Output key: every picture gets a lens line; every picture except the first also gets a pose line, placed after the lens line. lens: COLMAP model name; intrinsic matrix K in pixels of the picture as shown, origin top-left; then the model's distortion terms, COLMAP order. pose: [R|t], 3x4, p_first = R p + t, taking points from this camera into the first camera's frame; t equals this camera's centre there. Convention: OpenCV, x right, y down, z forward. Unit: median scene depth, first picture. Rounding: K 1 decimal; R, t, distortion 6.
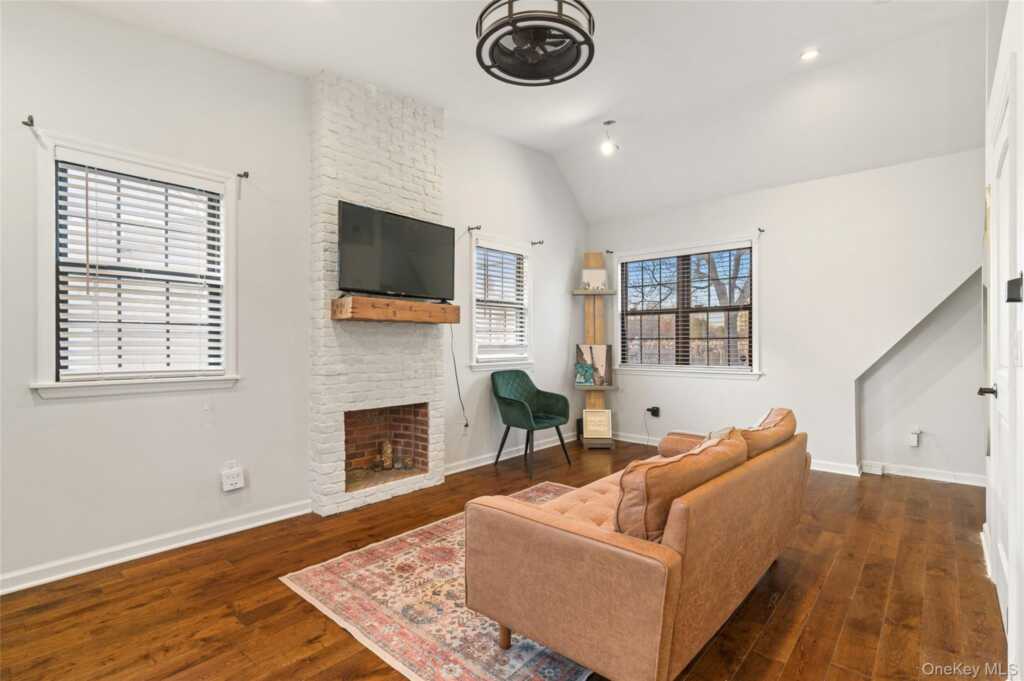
lens RADIAL K [[502.0, 0, 512.0], [0, 502.0, 340.5], [0, 0, 1]] dist [0.012764, 0.000180]
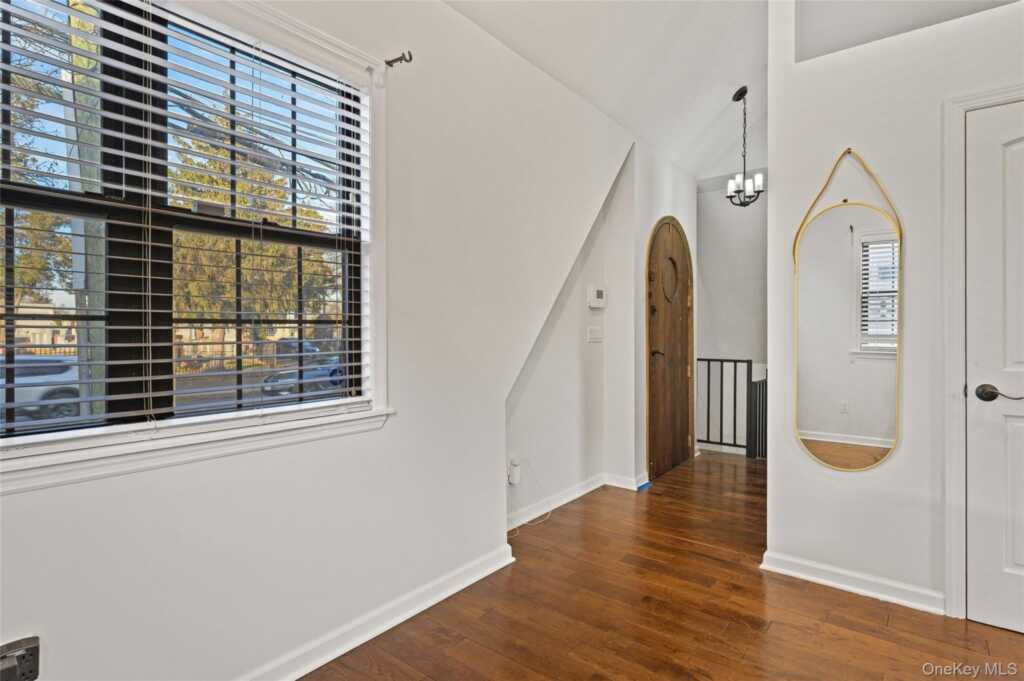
lens RADIAL K [[534.8, 0, 533.4], [0, 534.8, 329.6], [0, 0, 1]] dist [-0.001417, -0.000588]
pose [[-0.073181, 0.002200, 0.997316, 0.077793], [-0.002991, 0.999993, -0.002425, 0.000960], [-0.997314, -0.003161, -0.073174, 1.238560]]
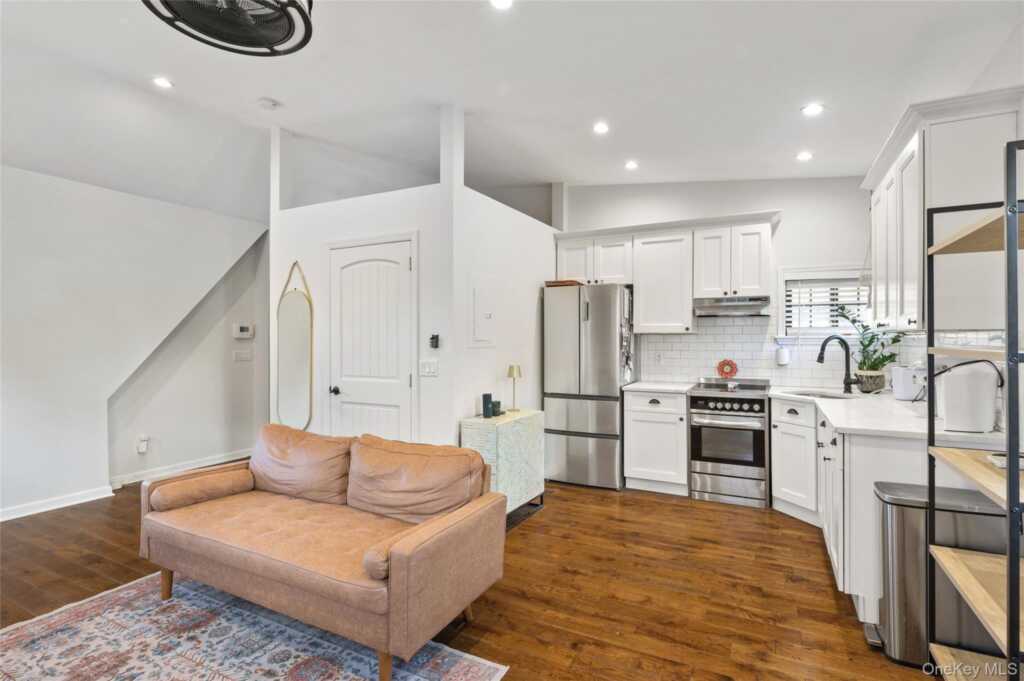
lens RADIAL K [[500.4, 0, 512.0], [0, 500.4, 340.5], [0, 0, 1]] dist [0.001247, 0.000999]
pose [[-0.236459, -0.003384, 0.971636, -0.558621], [-0.005106, 0.999984, 0.002240, -0.049207], [-0.971628, -0.004431, -0.236472, 0.563331]]
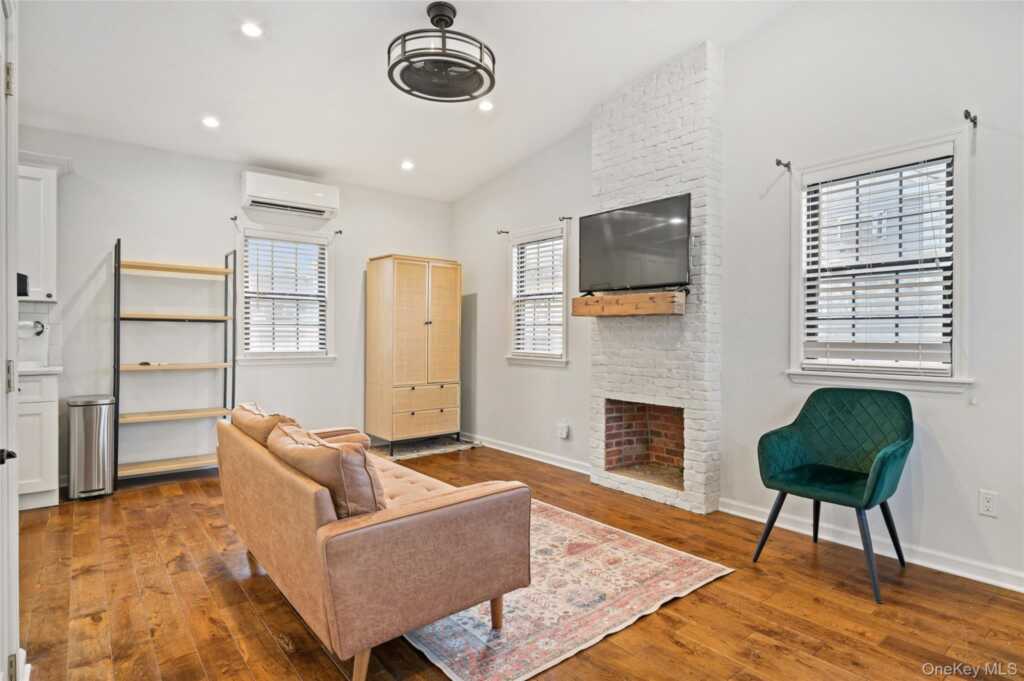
lens RADIAL K [[555.9, 0, 544.9], [0, 555.9, 342.9], [0, 0, 1]] dist [0.031251, 0.000082]
pose [[-0.158634, 0.011477, -0.987271, 0.889931], [-0.001229, 0.999929, 0.011822, 0.002994], [0.987337, 0.003088, -0.158609, 1.034063]]
